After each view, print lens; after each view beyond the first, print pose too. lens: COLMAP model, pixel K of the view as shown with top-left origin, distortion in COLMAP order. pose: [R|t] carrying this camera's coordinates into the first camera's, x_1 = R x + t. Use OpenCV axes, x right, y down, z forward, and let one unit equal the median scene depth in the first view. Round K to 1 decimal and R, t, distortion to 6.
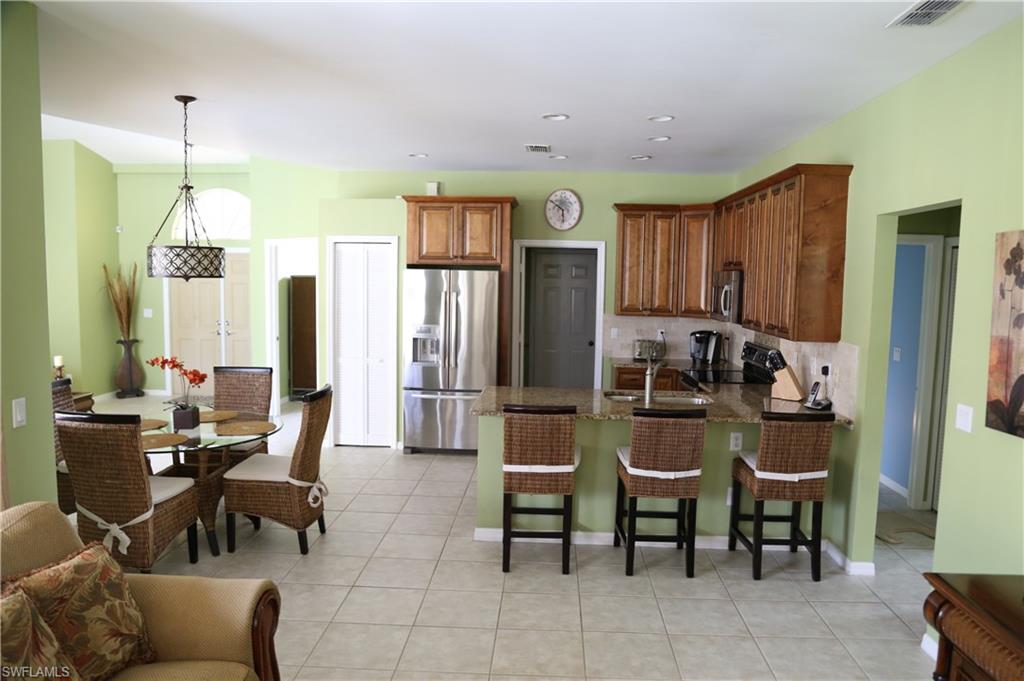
lens RADIAL K [[729.3, 0, 512.0], [0, 729.3, 340.5], [0, 0, 1]] dist [-0.003269, -0.000559]
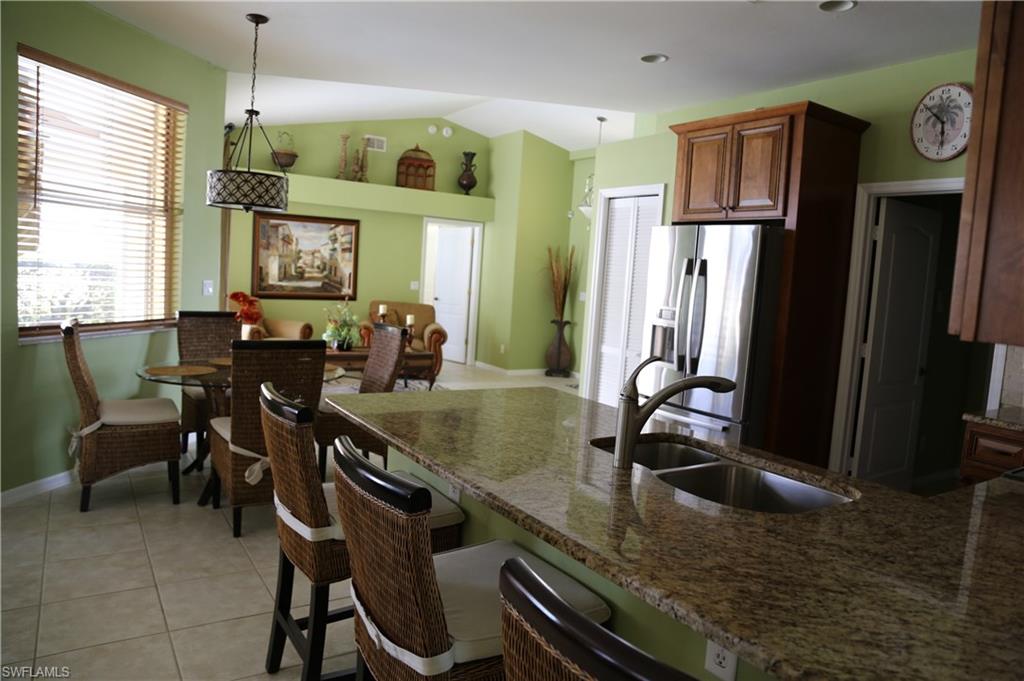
lens RADIAL K [[710.3, 0, 512.0], [0, 710.3, 340.5], [0, 0, 1]] dist [-0.054471, 0.003483]
pose [[0.593242, 0.101611, -0.798585, 0.307478], [-0.130251, 0.991047, 0.029341, 0.008519], [0.794417, 0.086610, 0.601166, 0.449658]]
